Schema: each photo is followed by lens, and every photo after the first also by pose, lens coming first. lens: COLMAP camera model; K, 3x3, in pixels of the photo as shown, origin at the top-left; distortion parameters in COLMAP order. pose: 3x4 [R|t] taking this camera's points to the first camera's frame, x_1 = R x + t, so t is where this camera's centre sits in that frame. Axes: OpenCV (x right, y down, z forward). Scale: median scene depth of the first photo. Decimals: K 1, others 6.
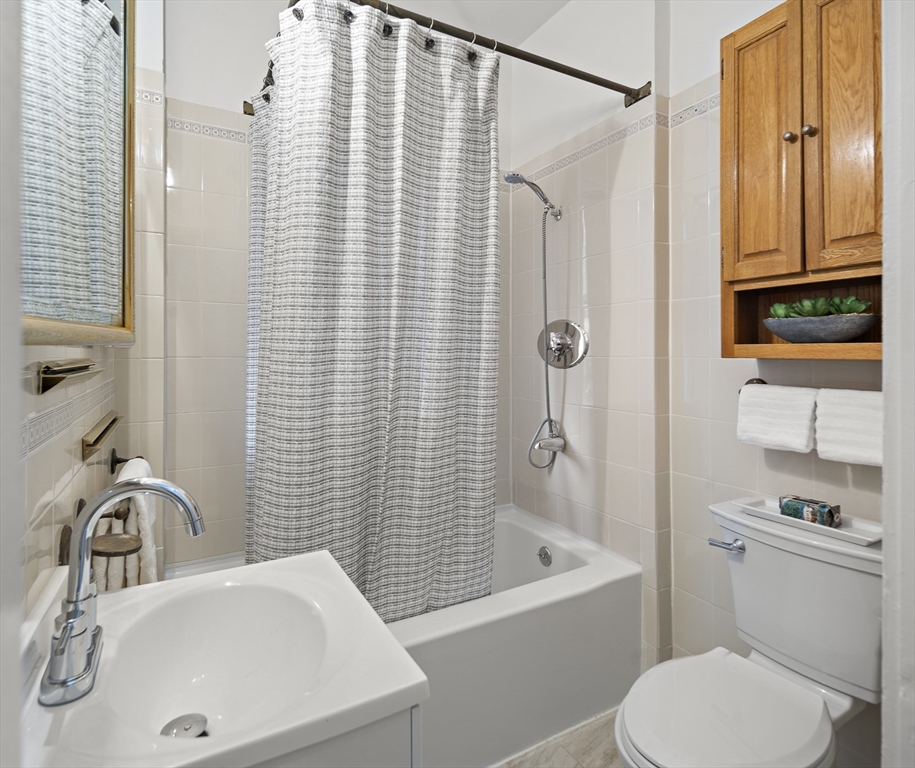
lens RADIAL K [[509.2, 0, 457.4], [0, 509.2, 351.3], [0, 0, 1]] dist [0.005295, -0.002543]
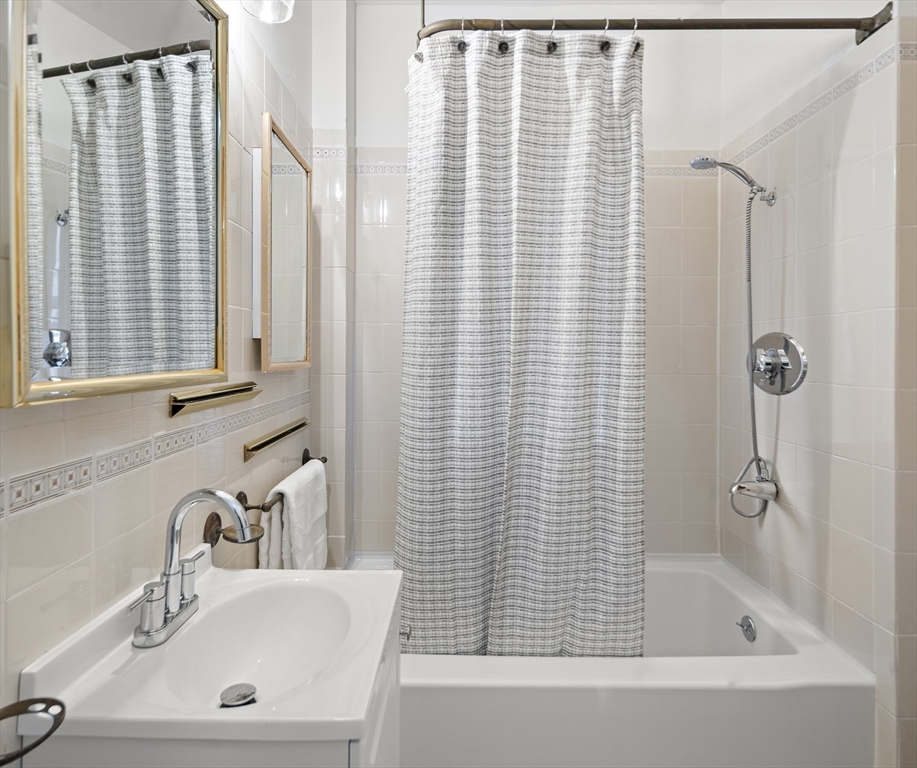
lens RADIAL K [[539.3, 0, 457.4], [0, 539.3, 351.2], [0, 0, 1]] dist [0.006004, -0.001986]
pose [[0.872742, 0.006411, -0.488139, 0.267657], [-0.005158, 0.999979, 0.003913, -0.048955], [0.488154, -0.000897, 0.872757, 0.052603]]
